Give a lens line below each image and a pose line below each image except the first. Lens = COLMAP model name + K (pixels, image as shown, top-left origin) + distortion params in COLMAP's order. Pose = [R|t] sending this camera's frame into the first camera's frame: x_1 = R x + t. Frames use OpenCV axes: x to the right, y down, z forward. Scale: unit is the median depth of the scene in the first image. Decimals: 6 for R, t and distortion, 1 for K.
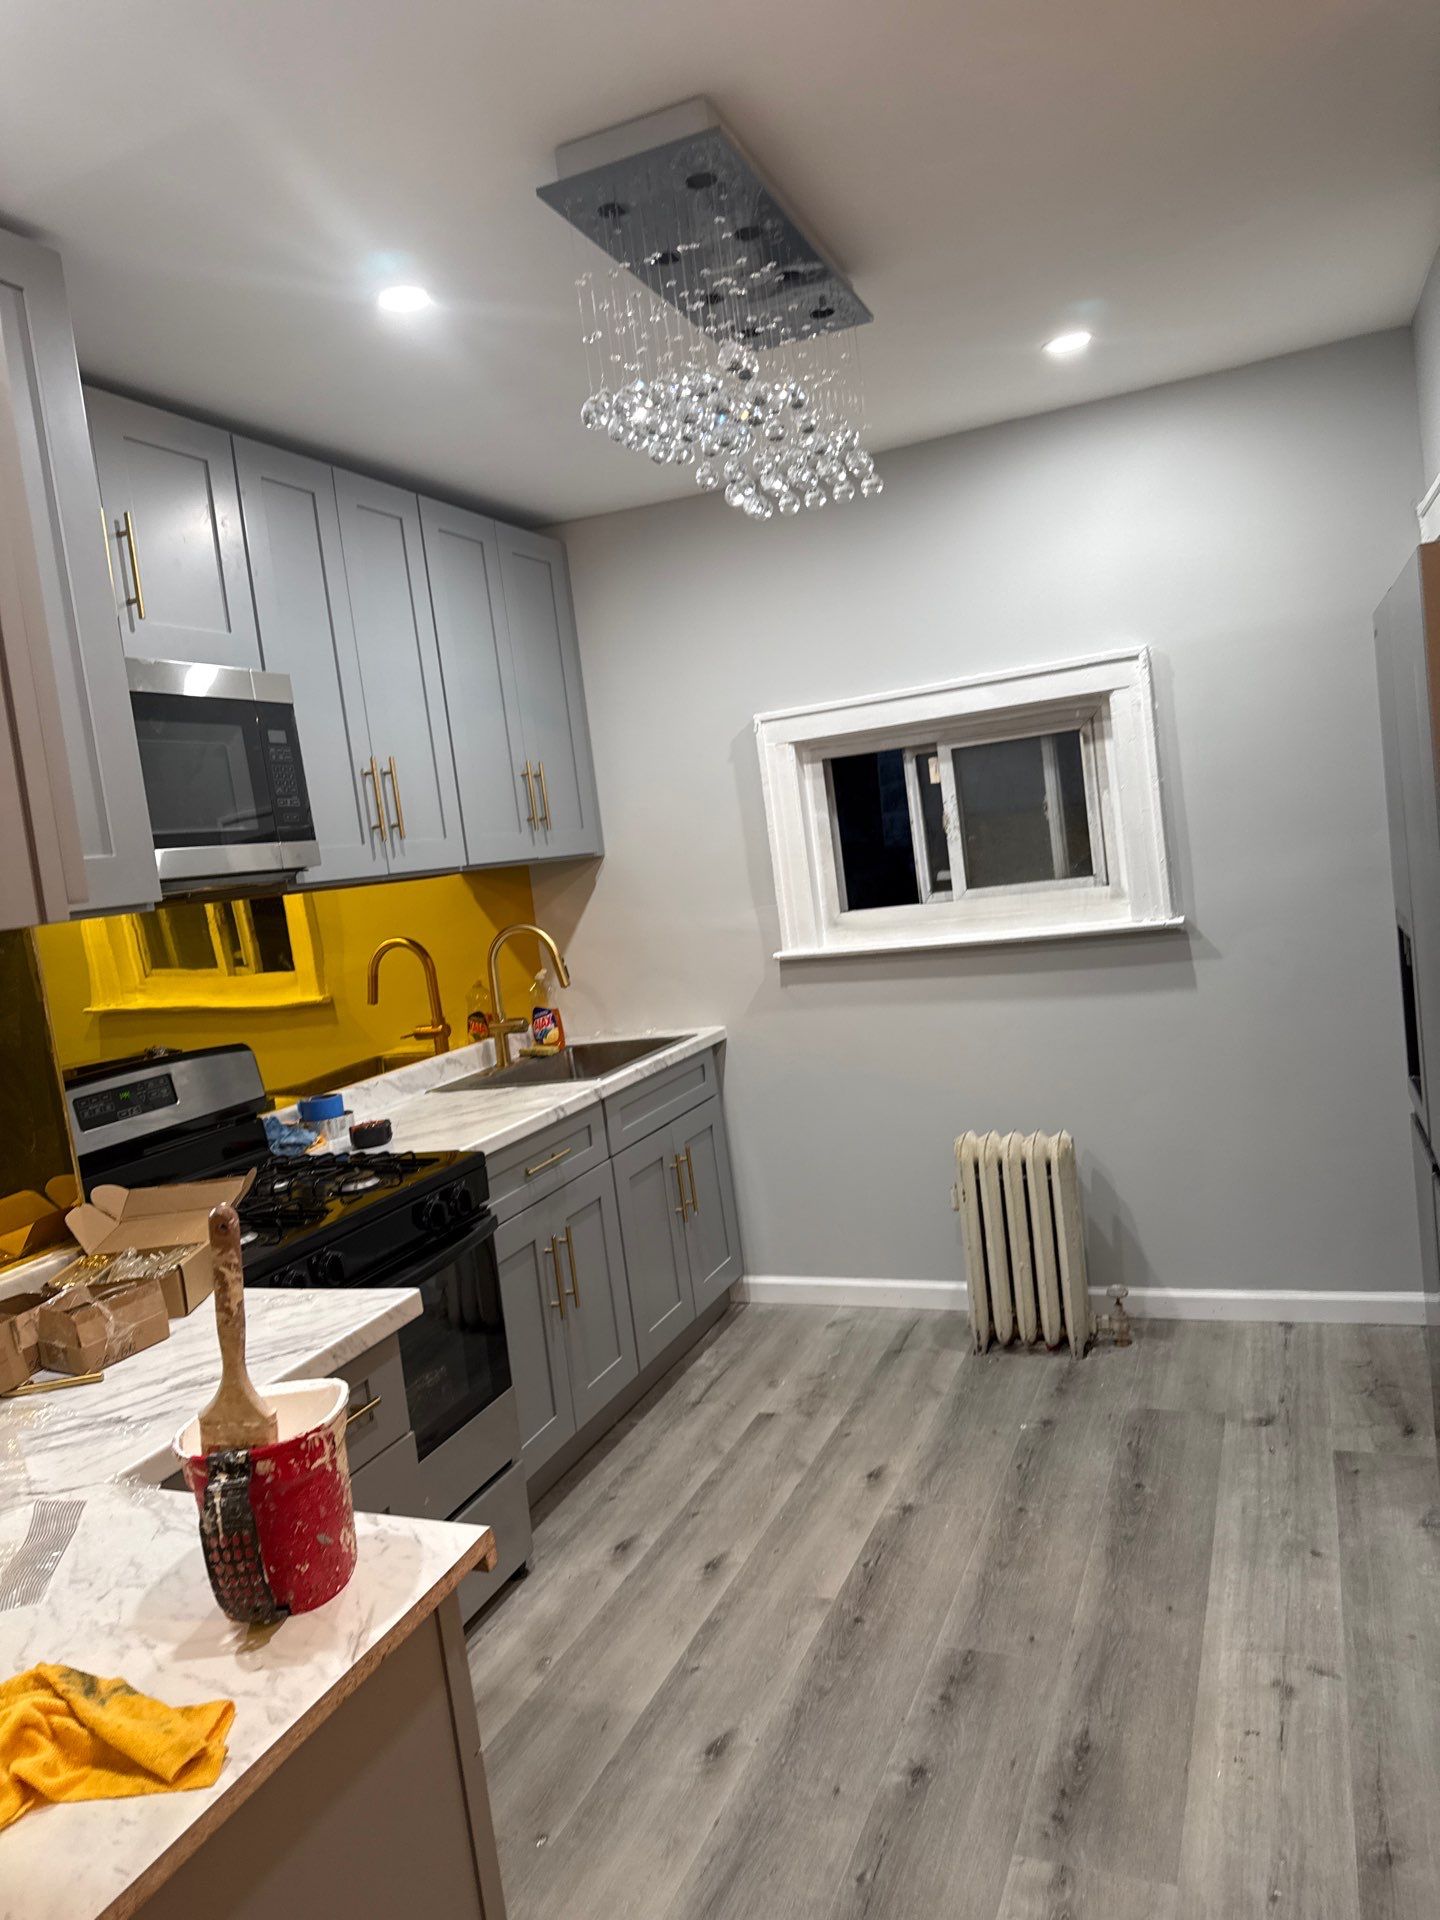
lens RADIAL K [[1349.9, 0, 713.0], [0, 1349.9, 961.0], [0, 0, 1]] dist [-0.001800, -0.011998]
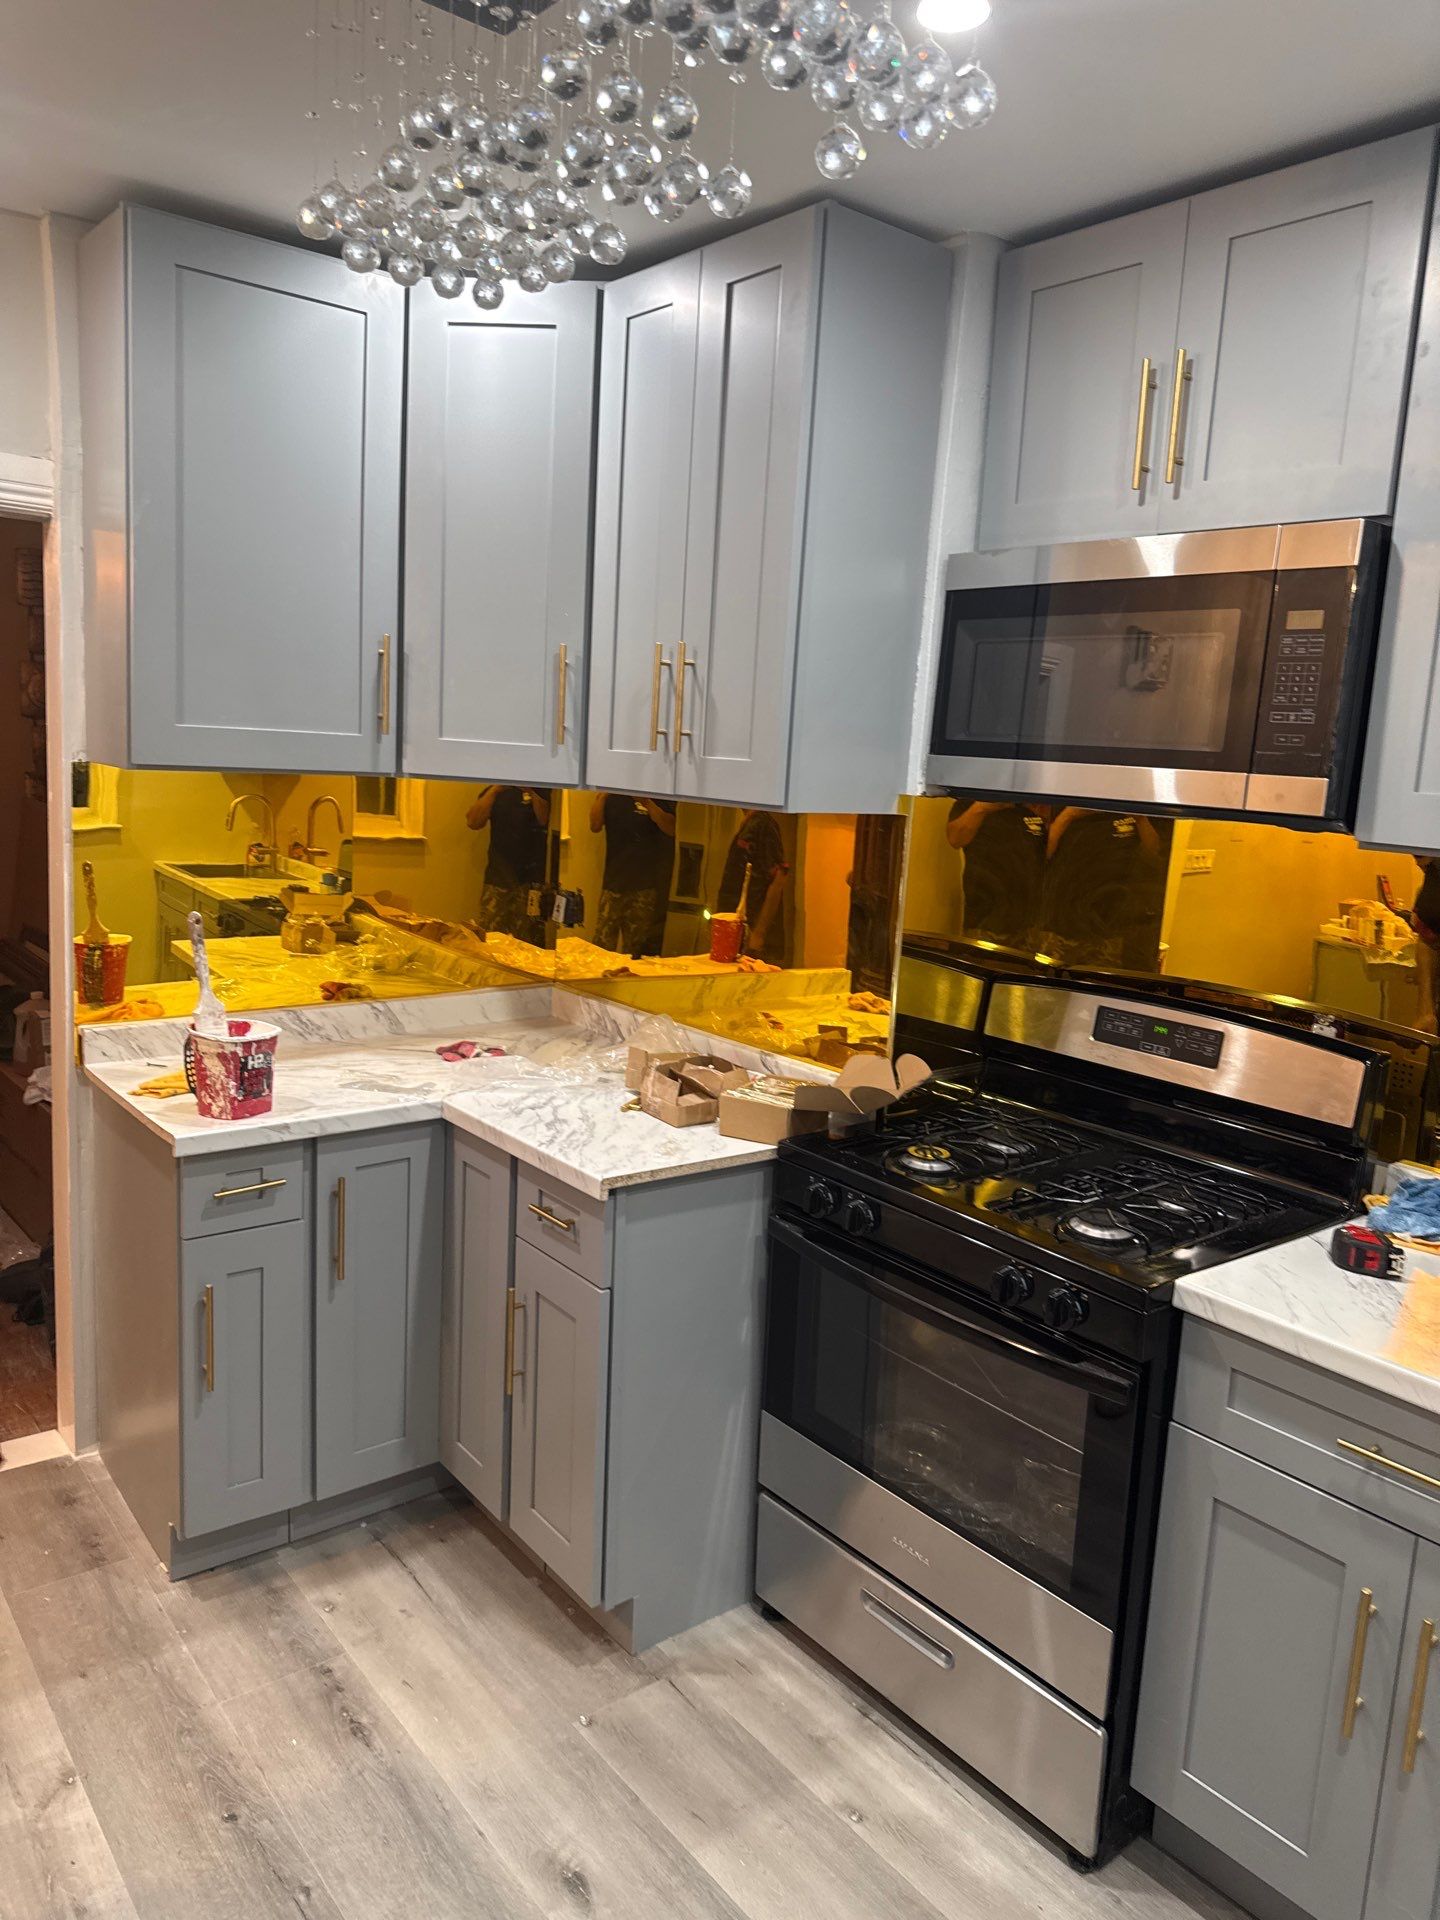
lens RADIAL K [[1349.9, 0, 712.3], [0, 1349.9, 955.2], [0, 0, 1]] dist [-0.001800, -0.011998]
pose [[-0.487711, 0.230187, -0.842112, 0.539265], [-0.073975, 0.950246, 0.302588, -0.233623], [0.869865, 0.209871, -0.446417, 1.330304]]
